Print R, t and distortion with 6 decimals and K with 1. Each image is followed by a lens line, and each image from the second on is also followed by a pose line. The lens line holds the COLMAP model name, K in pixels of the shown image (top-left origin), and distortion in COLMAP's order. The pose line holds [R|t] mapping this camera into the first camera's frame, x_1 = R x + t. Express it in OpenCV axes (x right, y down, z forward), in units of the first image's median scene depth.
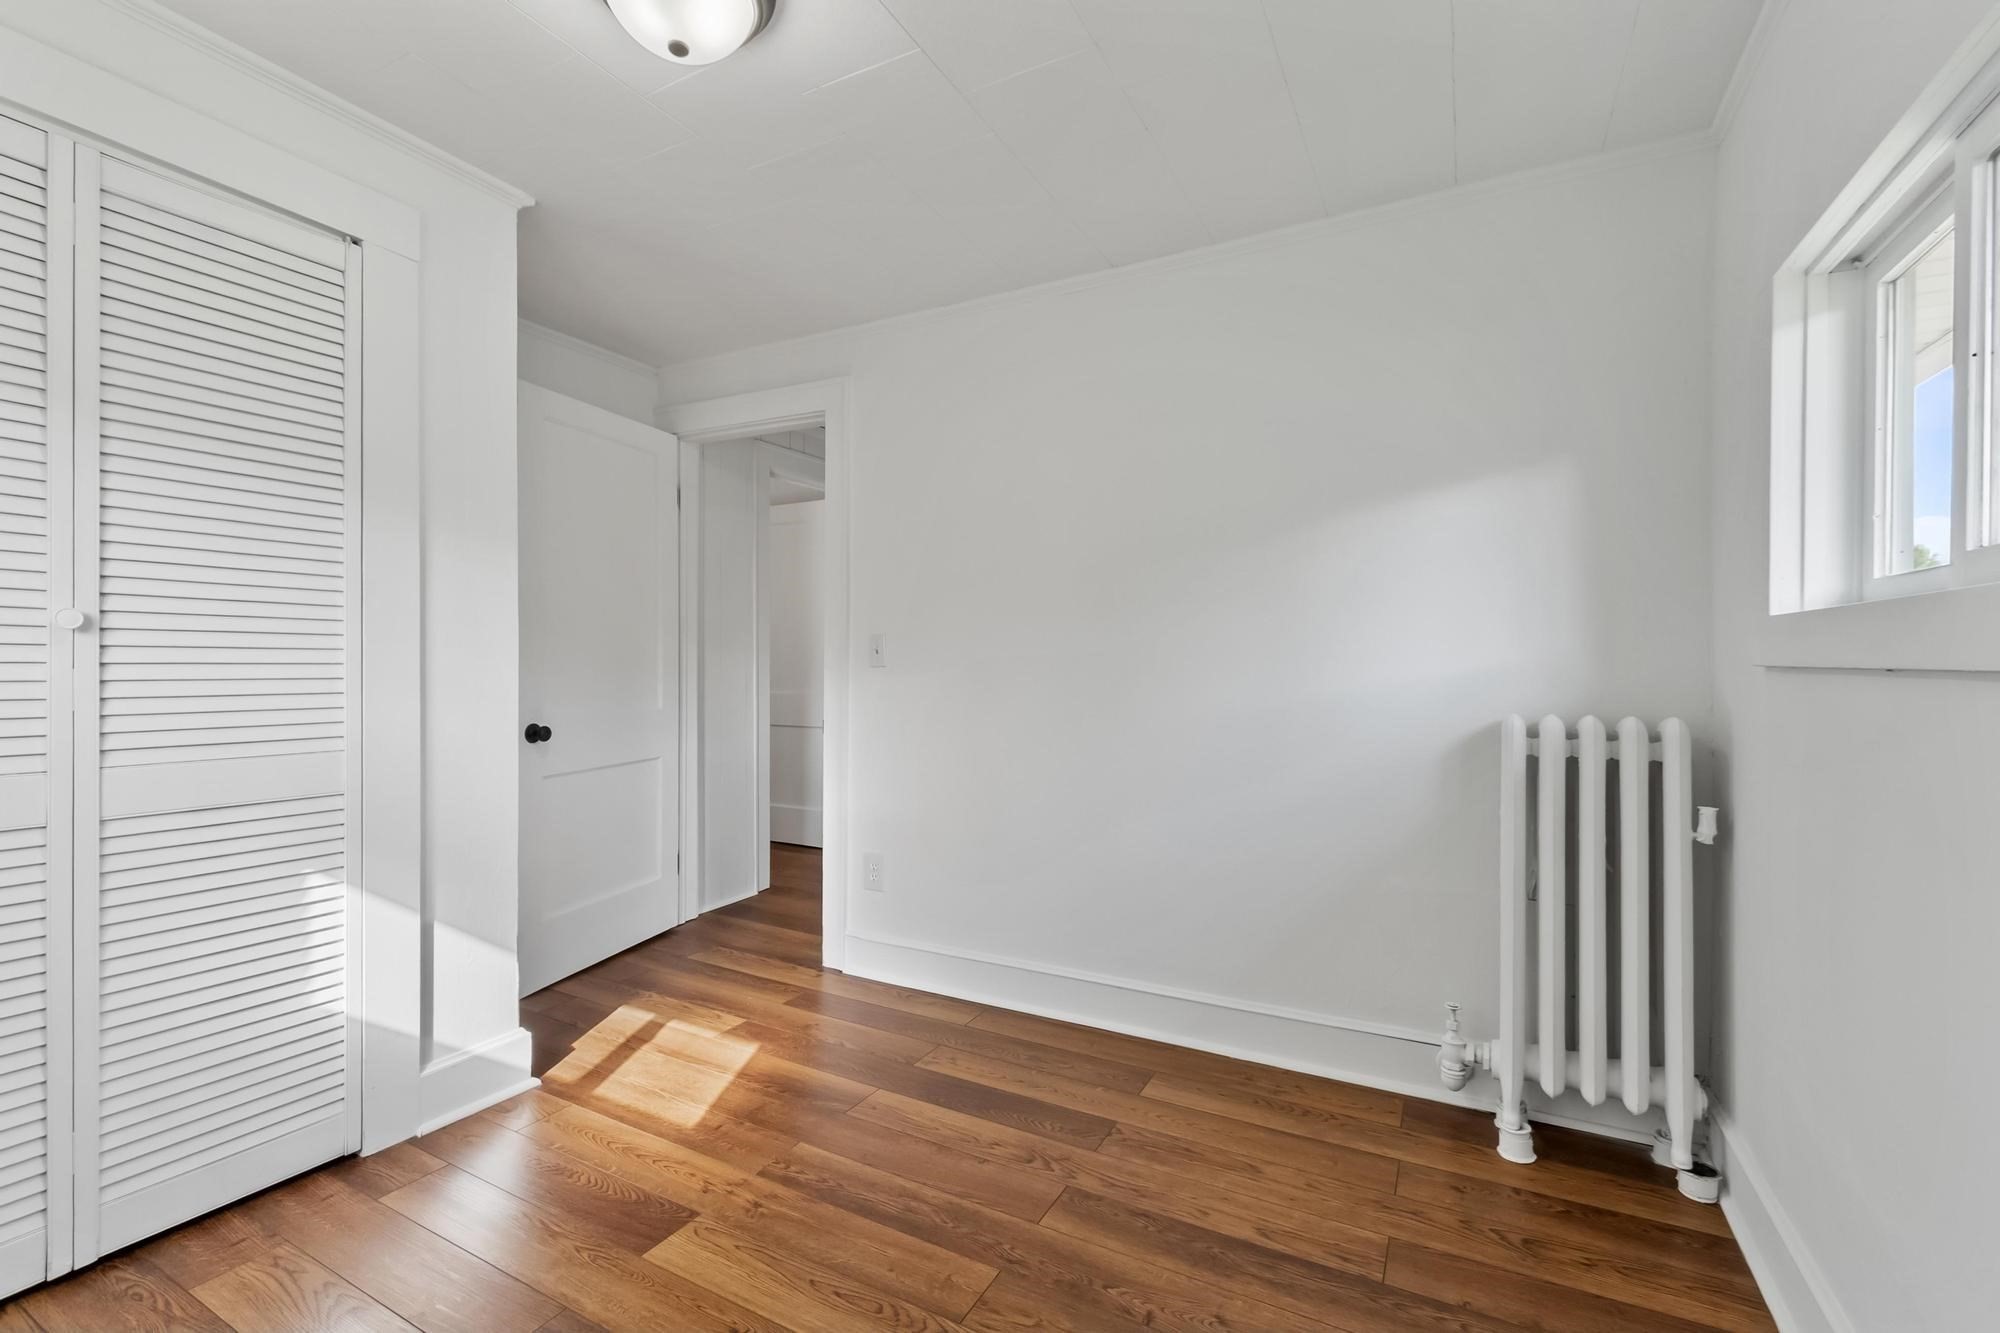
lens RADIAL K [[914.2, 0, 994.8], [0, 914.2, 670.2], [0, 0, 1]] dist [0.004470, 0.000270]
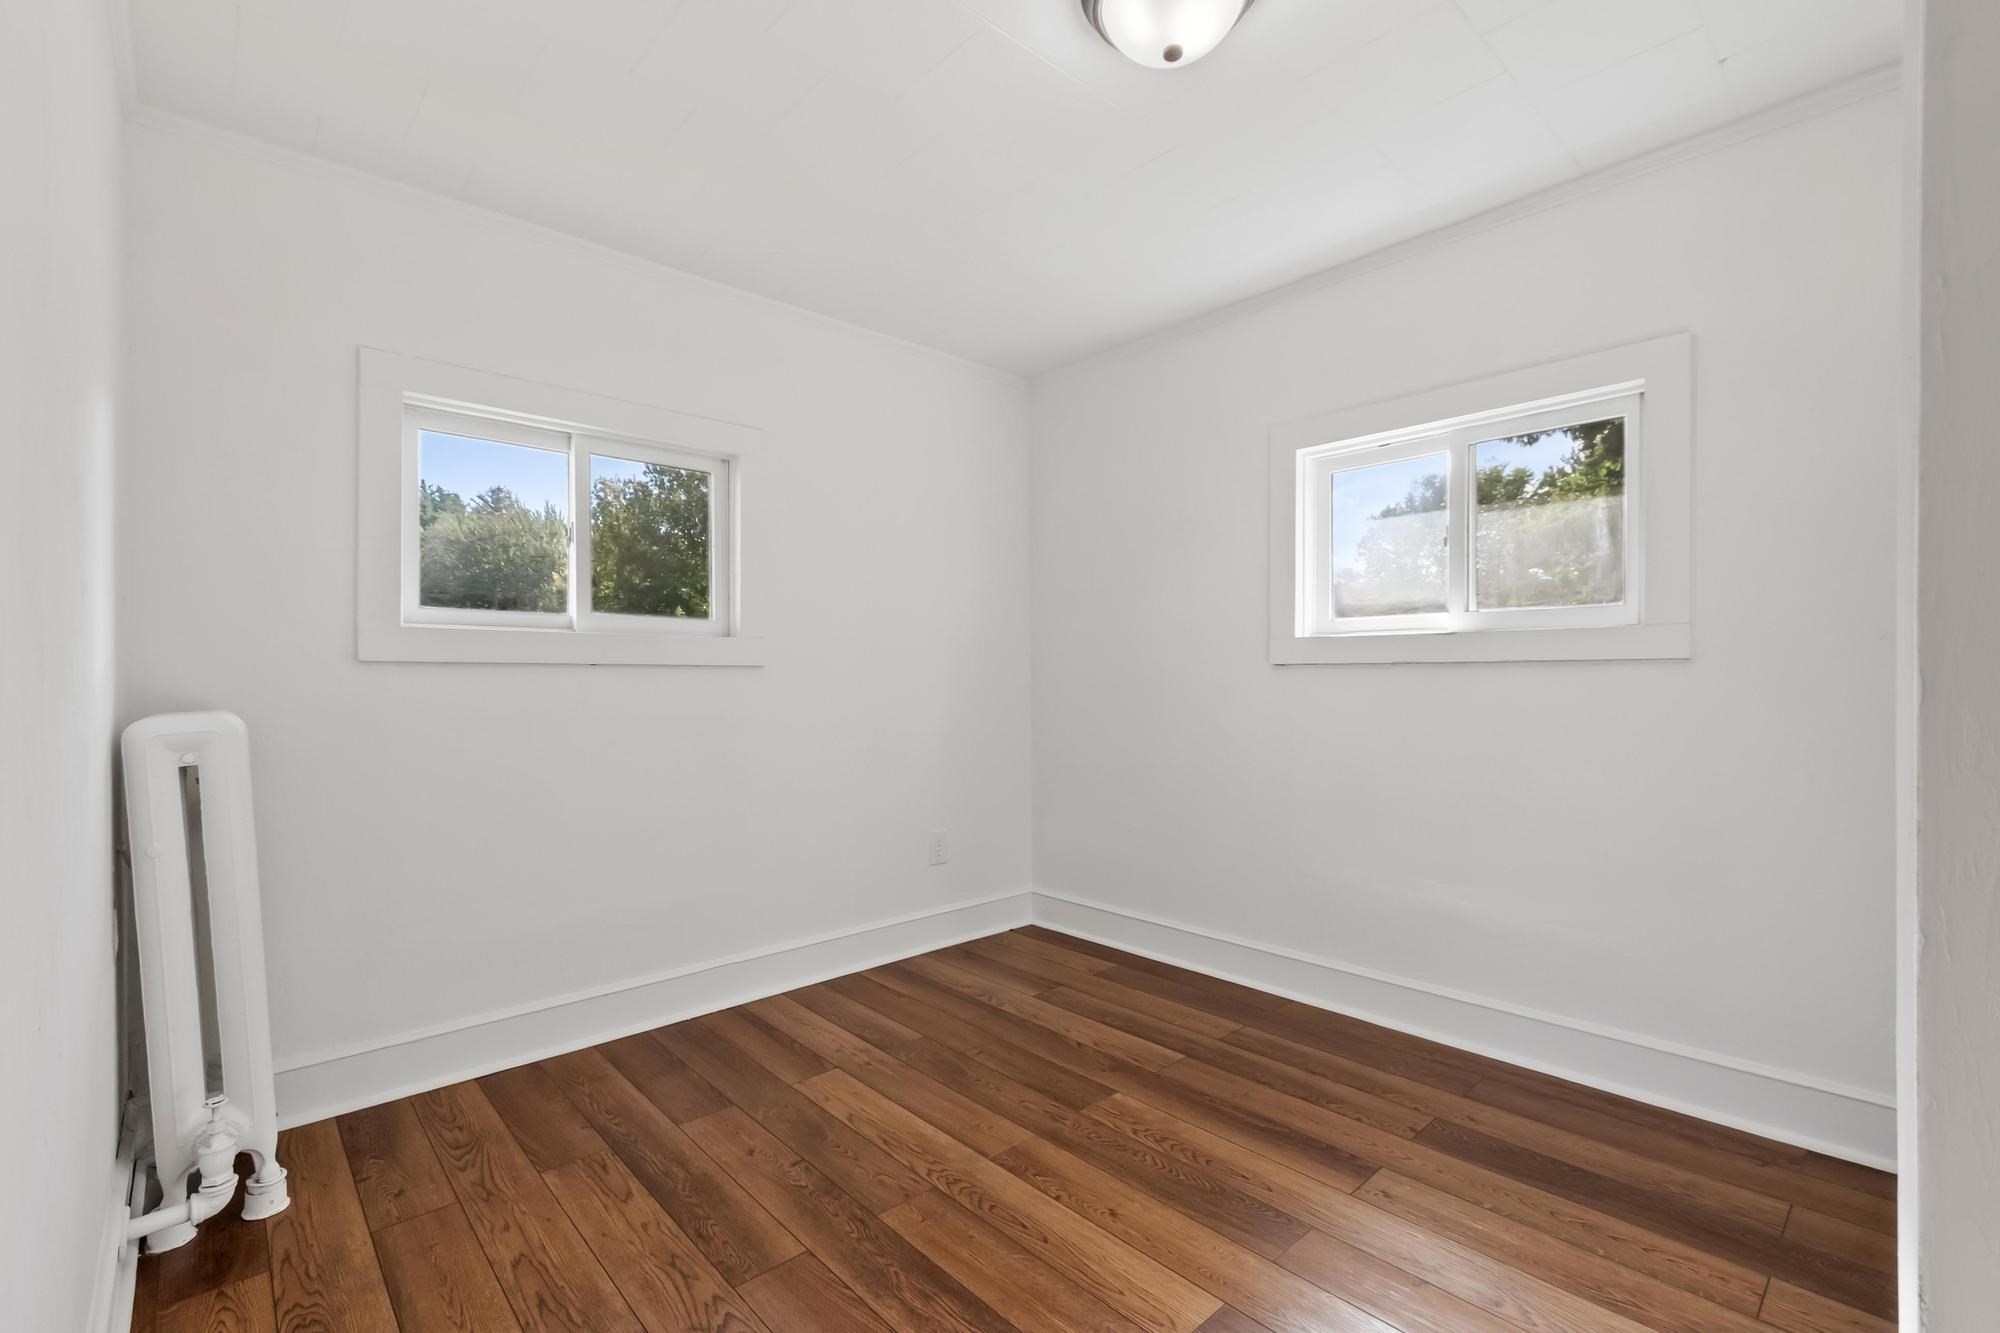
lens RADIAL K [[914.2, 0, 995.1], [0, 914.2, 672.4], [0, 0, 1]] dist [0.004470, 0.000270]
pose [[-0.950141, 0.002810, 0.311809, -0.454422], [0.002554, 0.999996, -0.001229, 0.014825], [-0.311811, -0.000372, -0.950144, 1.935087]]
